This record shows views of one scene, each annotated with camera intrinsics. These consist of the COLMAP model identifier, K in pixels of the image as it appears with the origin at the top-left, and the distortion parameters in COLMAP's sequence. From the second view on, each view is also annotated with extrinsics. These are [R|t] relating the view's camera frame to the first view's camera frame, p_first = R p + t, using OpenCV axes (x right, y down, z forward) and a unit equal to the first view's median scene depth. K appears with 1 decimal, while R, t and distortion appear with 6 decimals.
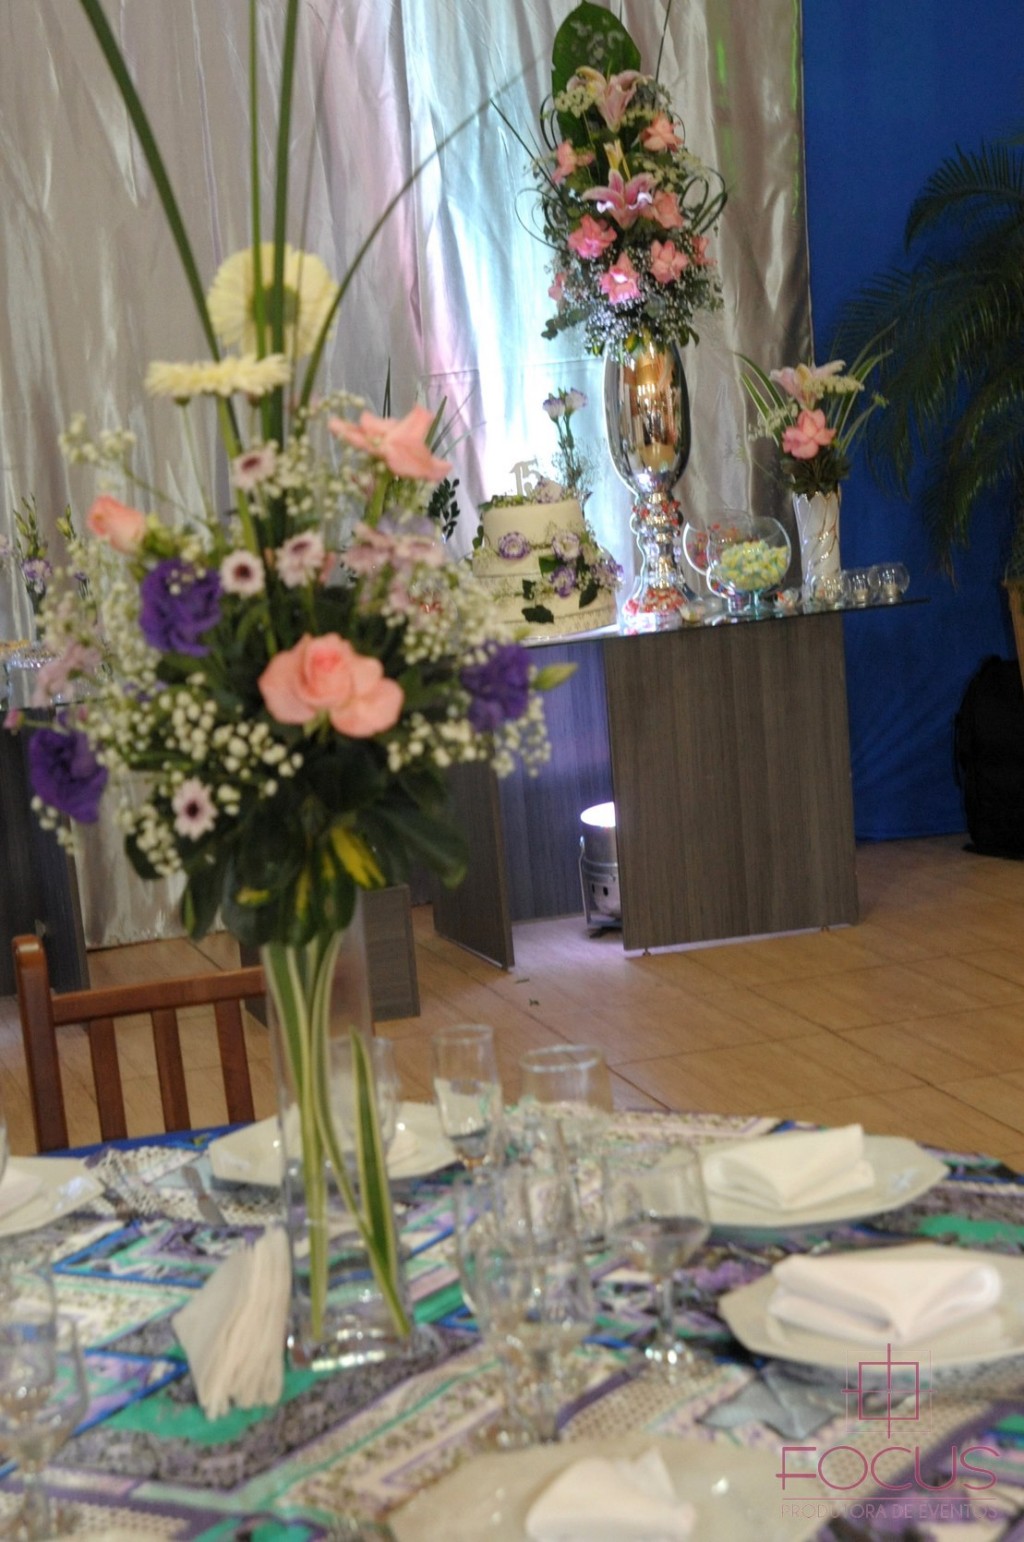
lens RADIAL K [[3269.9, 0, 512.0], [0, 3269.9, 771.0], [0, 0, 1]] dist [0.593983, 0.074343]
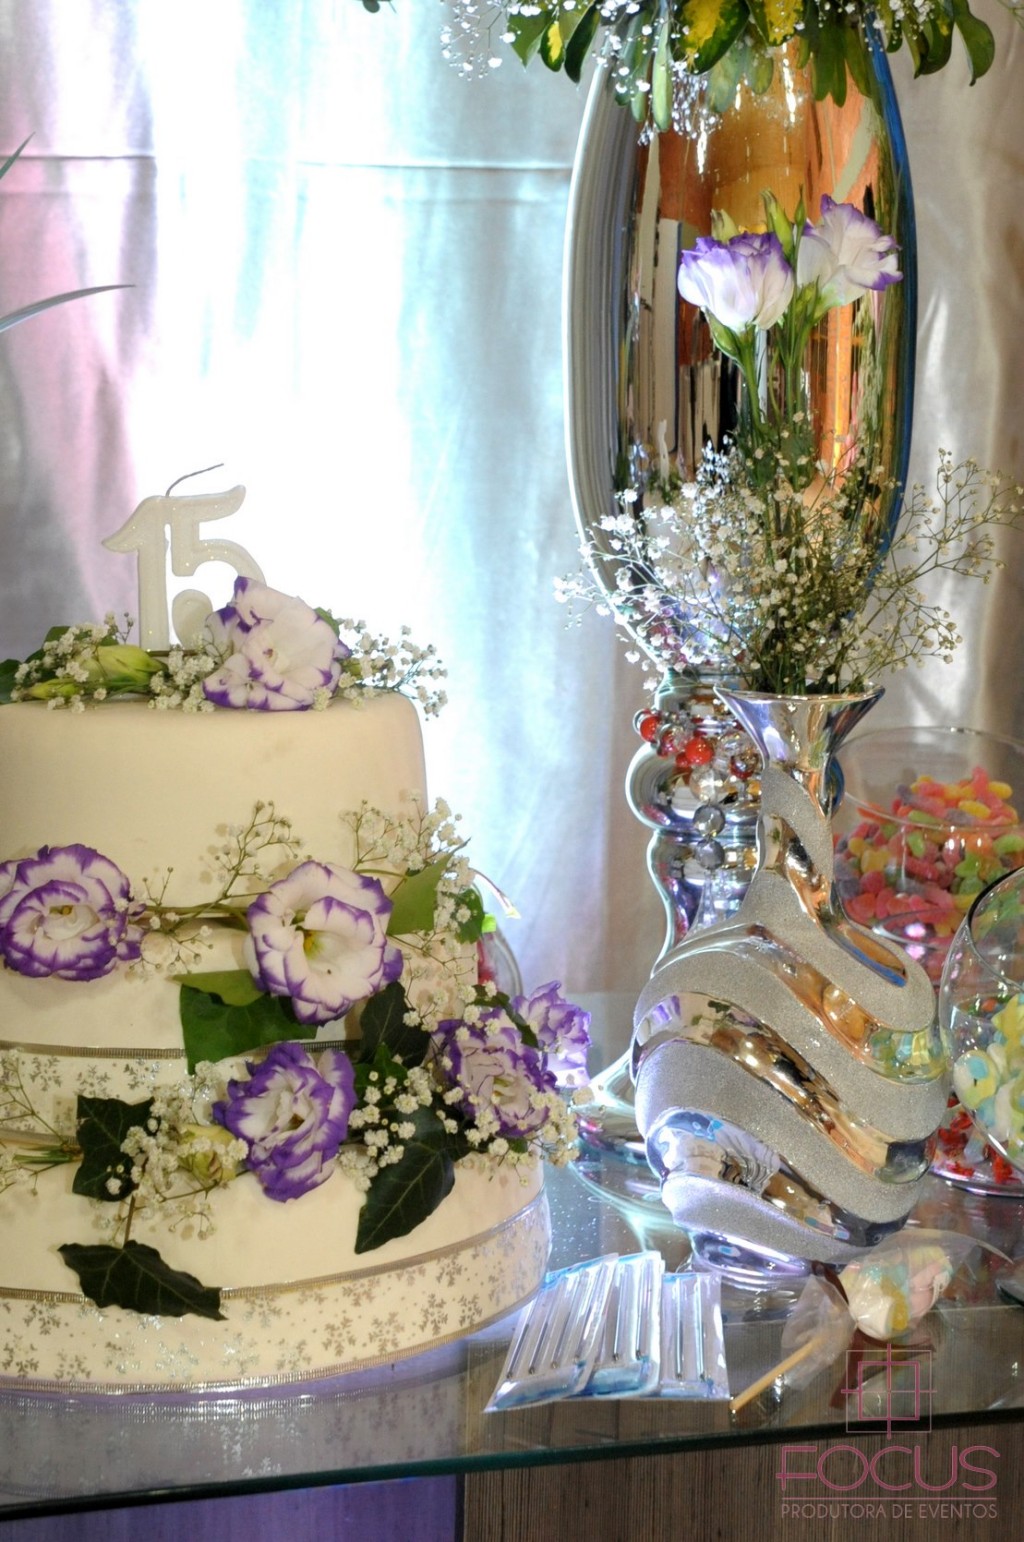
lens RADIAL K [[3226.9, 0, 512.0], [0, 3226.9, 771.0], [0, 0, 1]] dist [0.029619, 2.689226]
pose [[0.994962, 0.095907, 0.029182, 0.021273], [-0.096208, 0.995320, 0.009083, -0.081104], [-0.028174, -0.011845, 0.999533, 0.792834]]
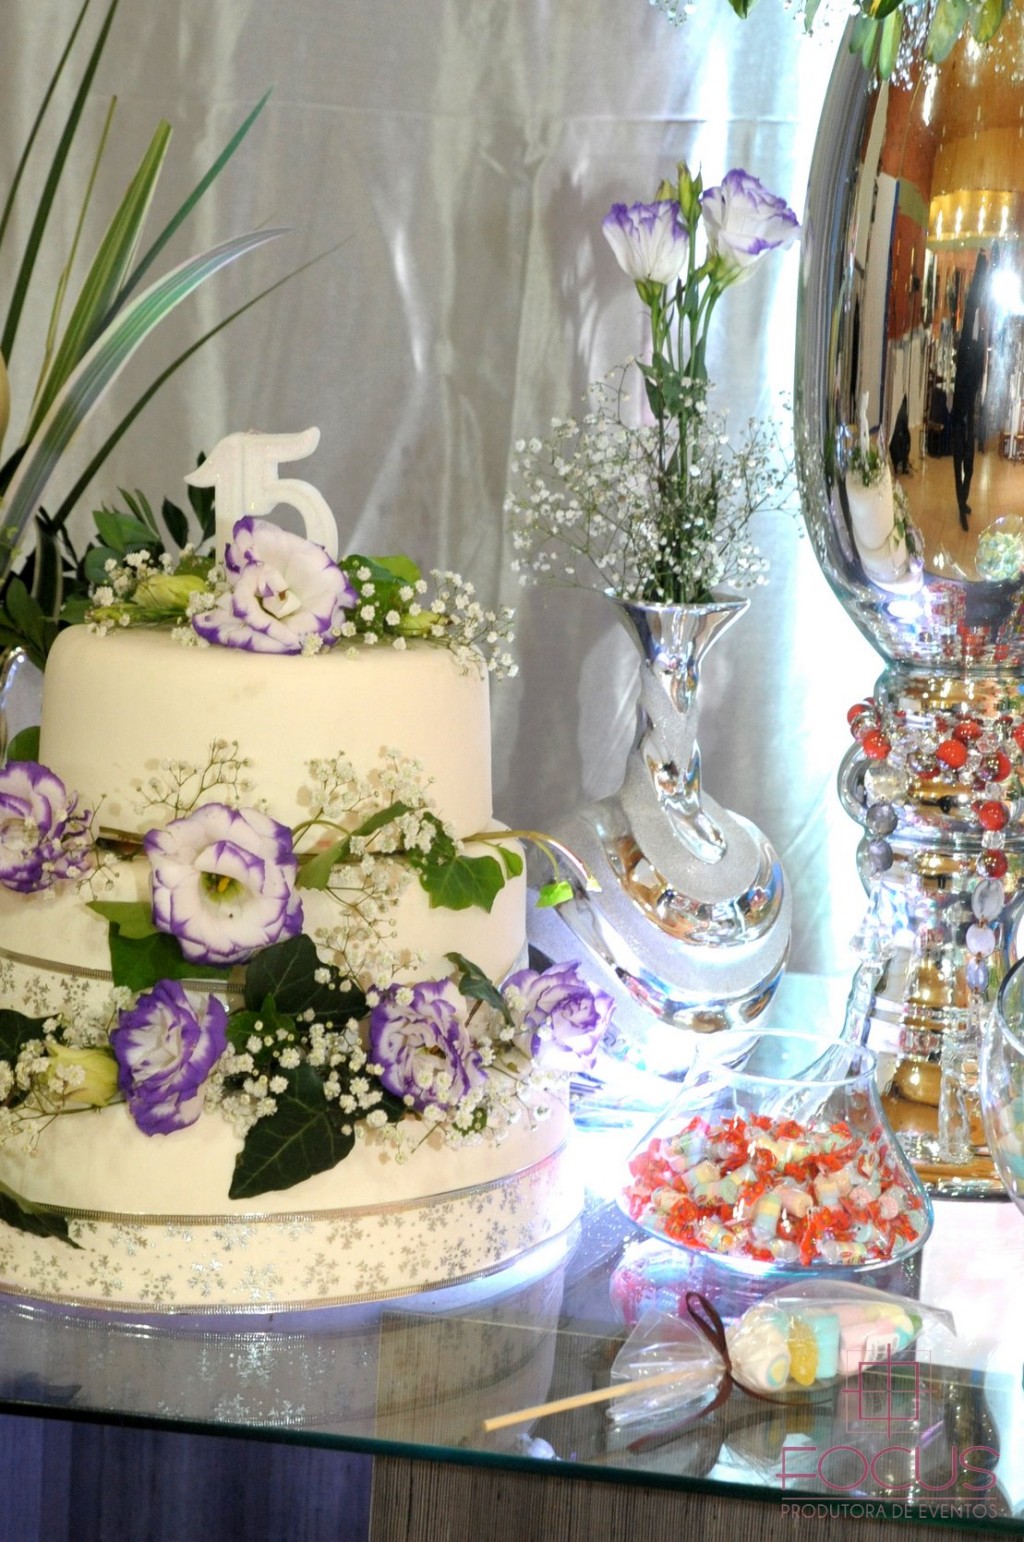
lens RADIAL K [[2821.3, 0, 512.0], [0, 2821.3, 771.0], [0, 0, 1]] dist [0.114946, 0.226217]
pose [[0.901435, 0.206924, -0.380260, 0.096535], [-0.186712, 0.978307, 0.089745, -0.093377], [0.390581, -0.009900, 0.920515, 0.838396]]
